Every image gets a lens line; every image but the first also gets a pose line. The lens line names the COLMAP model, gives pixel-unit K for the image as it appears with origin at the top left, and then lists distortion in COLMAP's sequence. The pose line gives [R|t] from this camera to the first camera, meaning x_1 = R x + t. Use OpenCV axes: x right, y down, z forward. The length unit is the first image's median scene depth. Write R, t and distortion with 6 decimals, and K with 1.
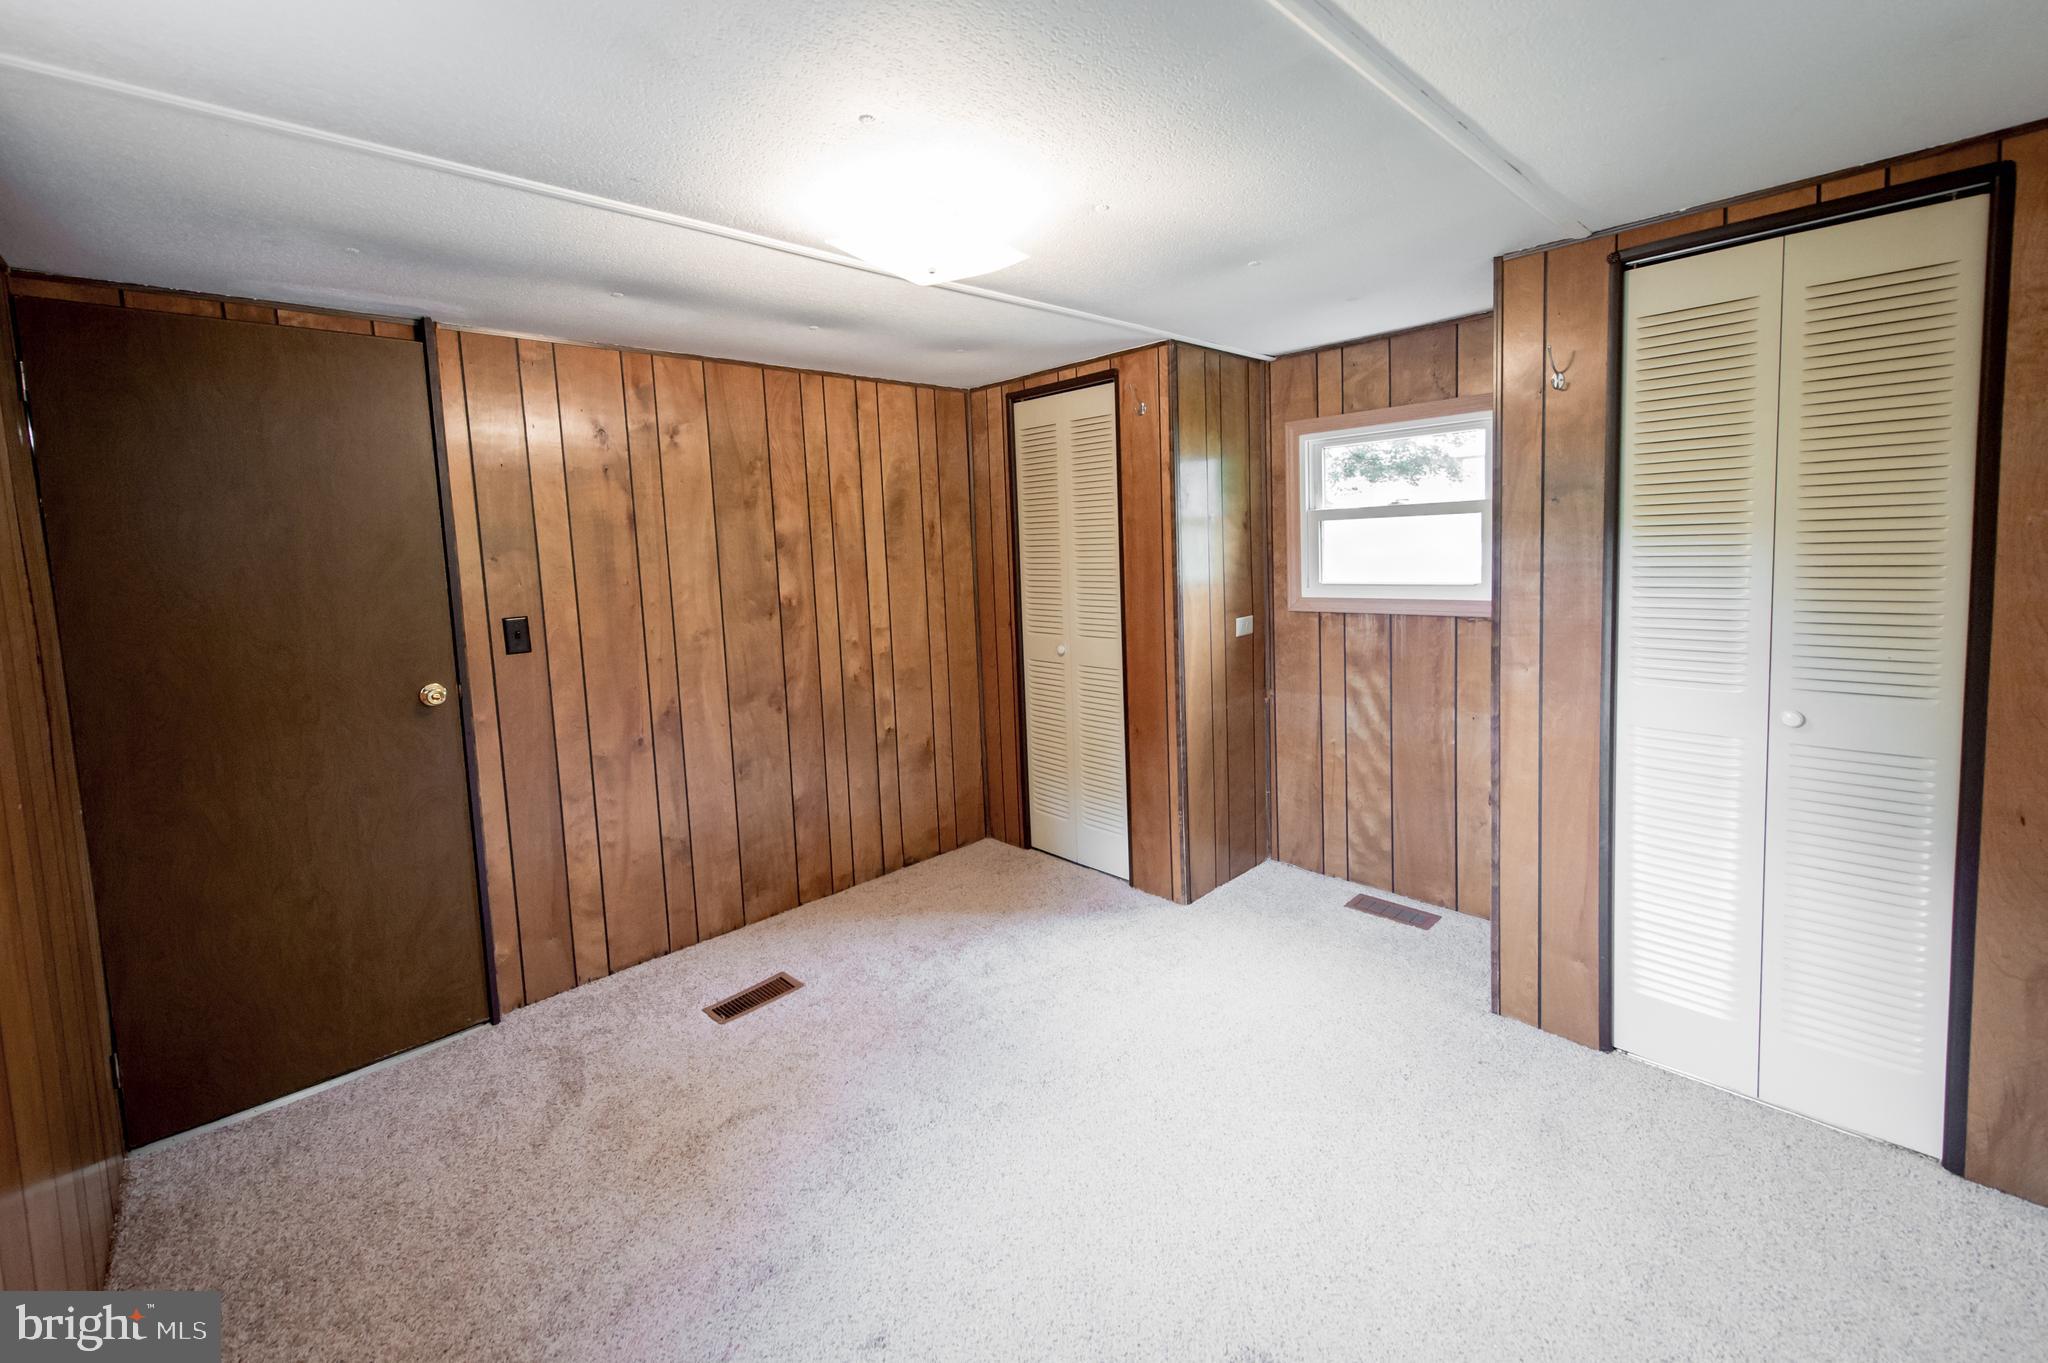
lens RADIAL K [[819.9, 0, 1019.7], [0, 819.9, 615.6], [0, 0, 1]] dist [0.009775, -0.003240]
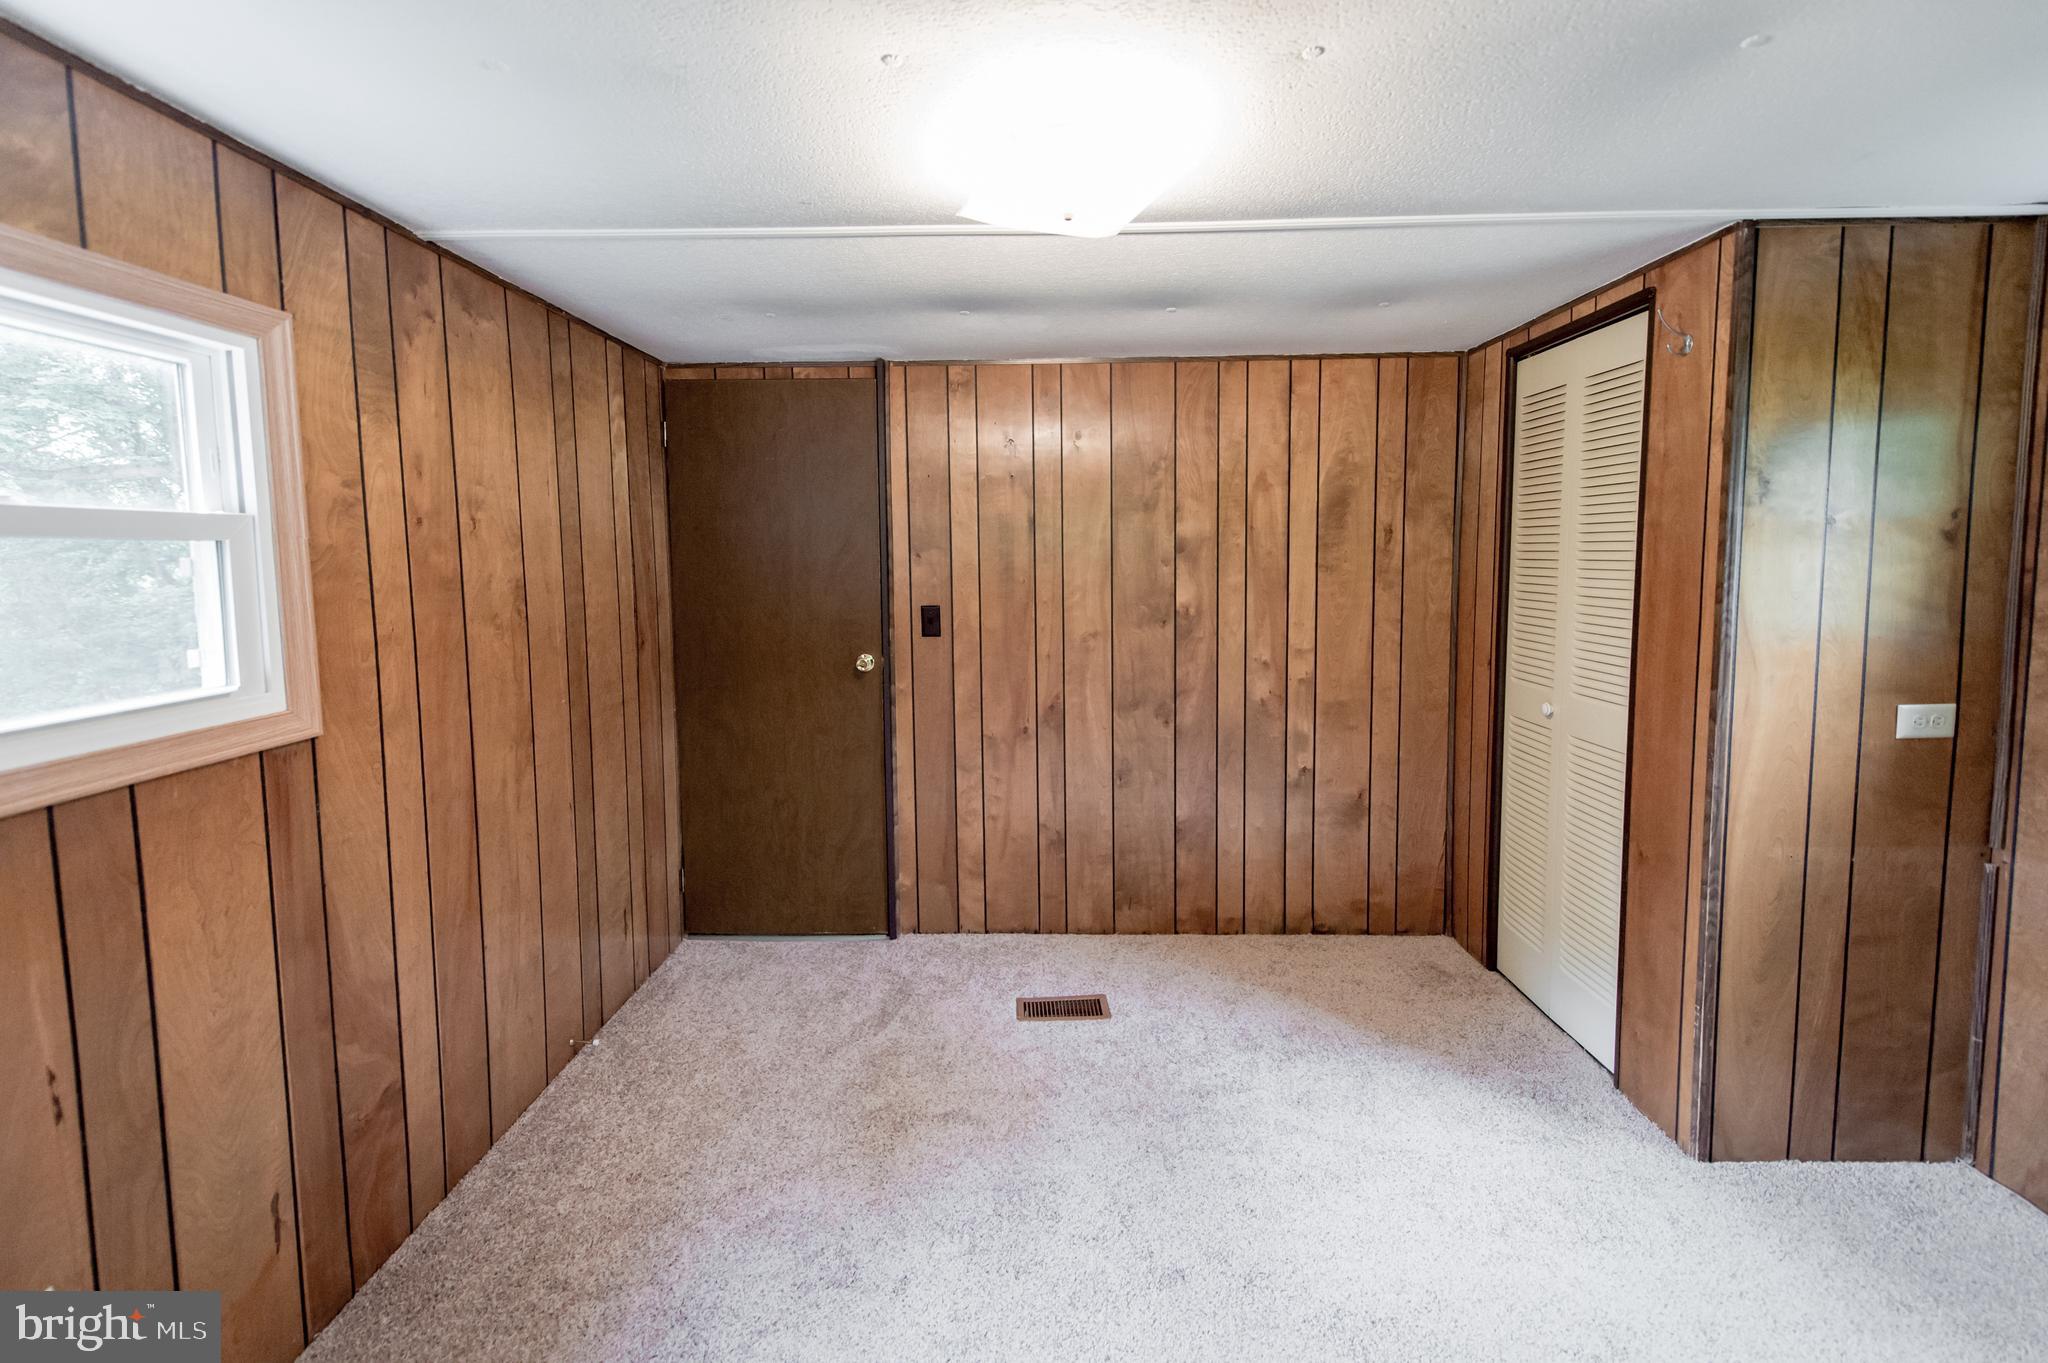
lens RADIAL K [[819.9, 0, 1042.9], [0, 819.9, 618.6], [0, 0, 1]] dist [0.009775, -0.003240]
pose [[0.714904, 0.086915, -0.693799, 0.246580], [-0.081997, 0.995819, 0.040259, -0.031070], [0.694398, 0.028108, 0.719042, 0.214822]]
